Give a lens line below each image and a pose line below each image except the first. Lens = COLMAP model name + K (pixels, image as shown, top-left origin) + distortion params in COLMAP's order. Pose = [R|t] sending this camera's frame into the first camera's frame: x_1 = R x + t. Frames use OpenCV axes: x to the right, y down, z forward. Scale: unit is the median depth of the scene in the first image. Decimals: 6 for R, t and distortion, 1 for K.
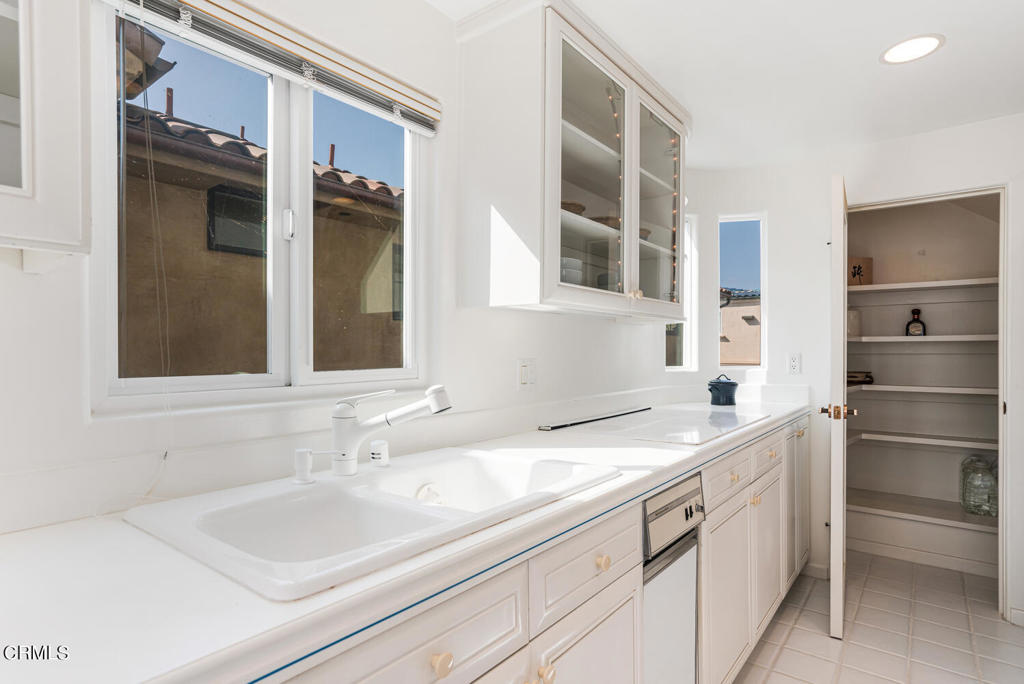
lens RADIAL K [[542.7, 0, 530.7], [0, 542.7, 348.2], [0, 0, 1]] dist [0.003507, 0.000949]
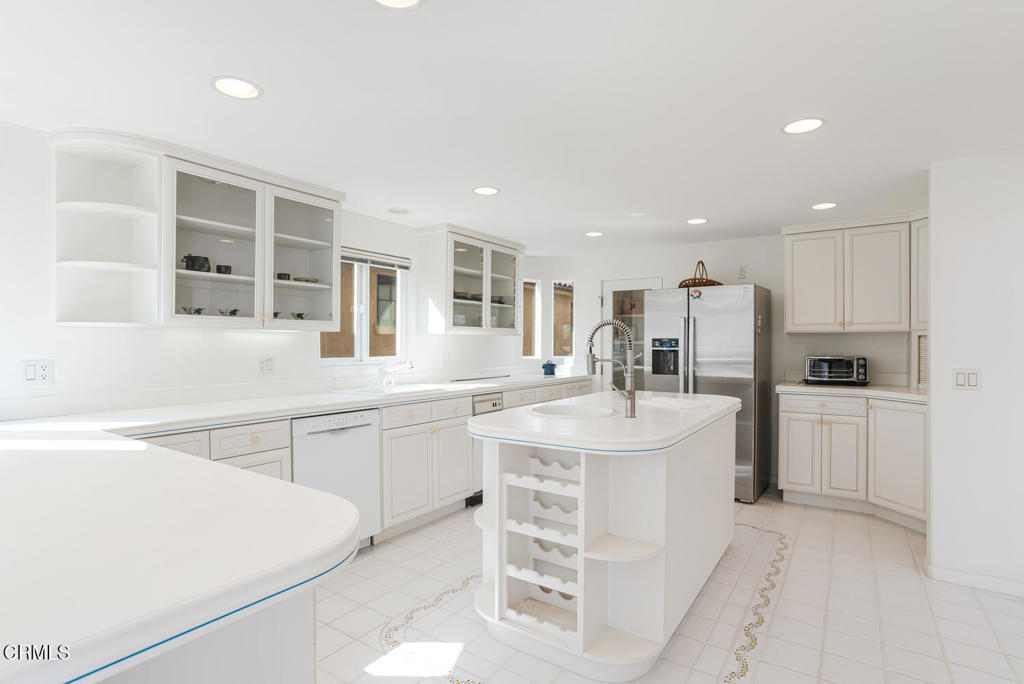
lens RADIAL K [[500.1, 0, 524.8], [0, 500.1, 340.8], [0, 0, 1]] dist [-0.022138, 0.008907]
pose [[0.997708, 0.004732, 0.067504, 0.233200], [-0.004684, 0.999989, -0.000866, -0.039126], [-0.067507, 0.000547, 0.997719, -1.511519]]
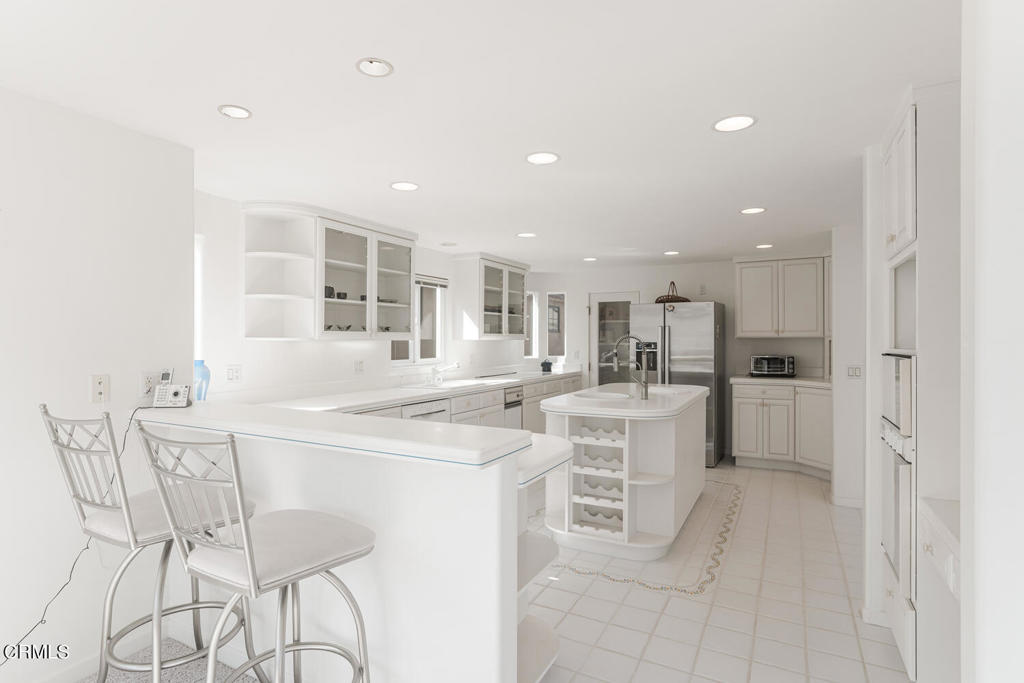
lens RADIAL K [[500.1, 0, 527.1], [0, 500.1, 335.8], [0, 0, 1]] dist [-0.022138, 0.008907]
pose [[0.985382, 0.001856, 0.170349, -0.206697], [-0.001258, 0.999993, -0.003618, -0.085779], [-0.170355, 0.003351, 0.985377, -2.105251]]
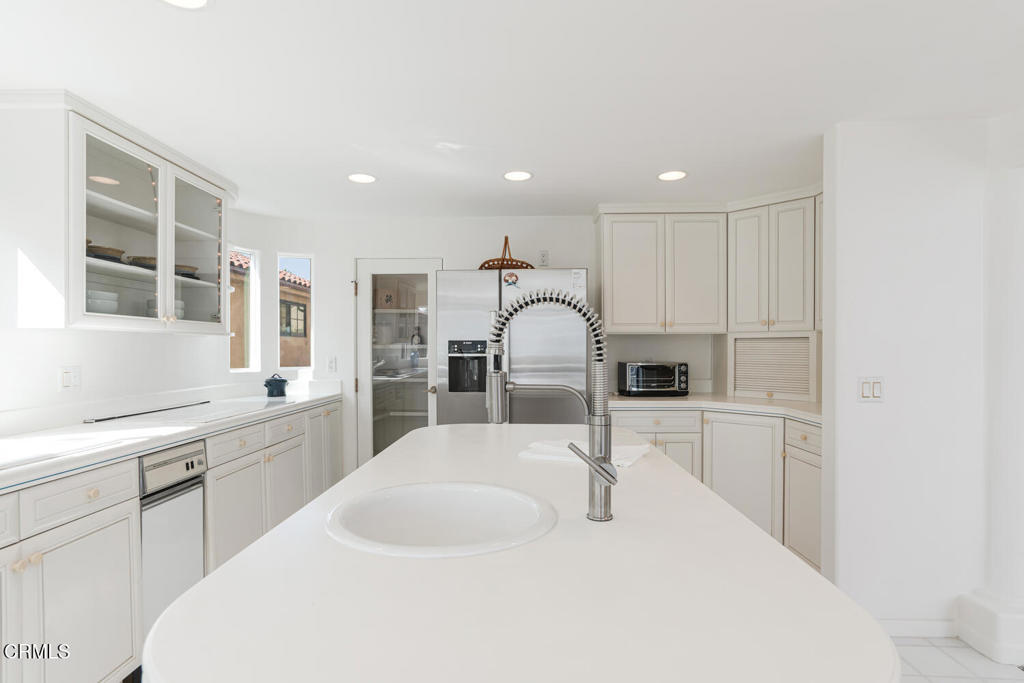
lens RADIAL K [[500.1, 0, 496.0], [0, 500.1, 358.6], [0, 0, 1]] dist [-0.022138, 0.008907]
pose [[0.826895, -0.009705, 0.562272, 0.190604], [-0.003083, 0.999758, 0.021791, -0.031220], [-0.562347, -0.019752, 0.826665, -0.569903]]
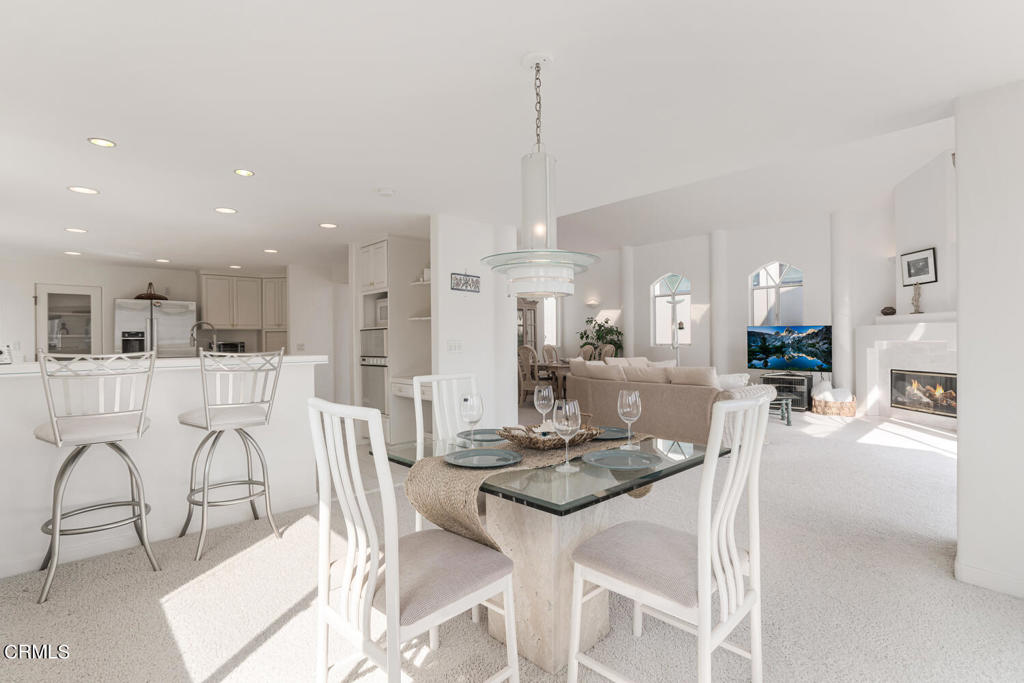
lens RADIAL K [[500.1, 0, 491.5], [0, 500.1, 344.8], [0, 0, 1]] dist [-0.022138, 0.008907]
pose [[0.197657, -0.002084, 0.980269, -2.070209], [0.011409, 0.999935, -0.000174, 0.076693], [-0.980205, 0.011218, 0.197668, -2.472492]]
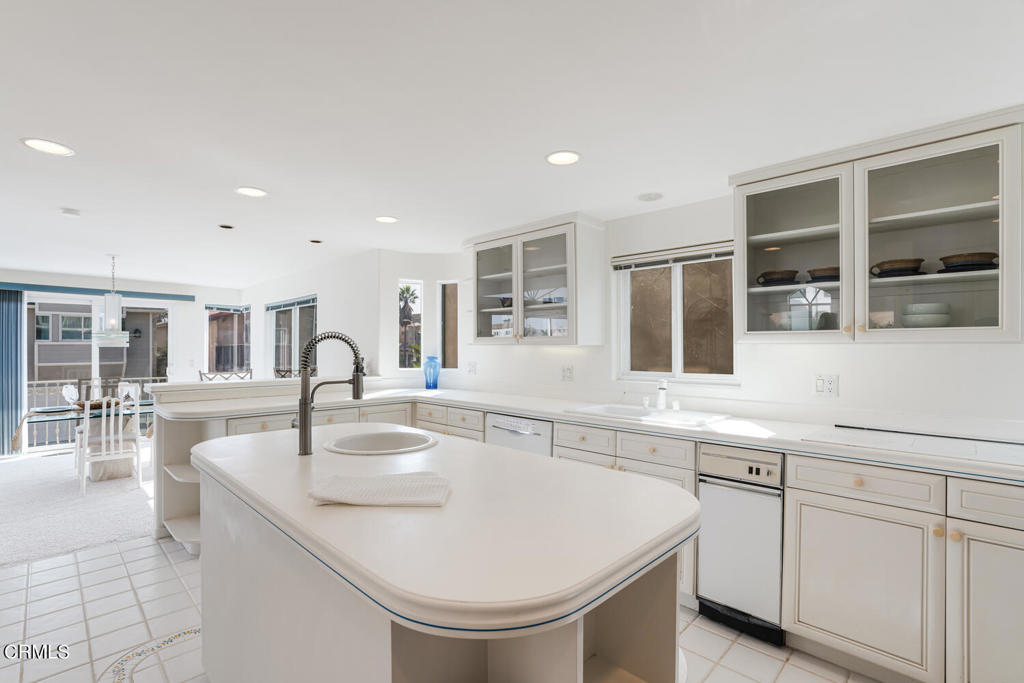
lens RADIAL K [[465.7, 0, 485.8], [0, 465.7, 351.2], [0, 0, 1]] dist [-0.009391, 0.007147]
pose [[-0.132335, 0.004118, -0.991196, 1.556795], [-0.001137, 0.999990, 0.004307, -0.056829], [0.991204, 0.001697, -0.132329, 0.326322]]
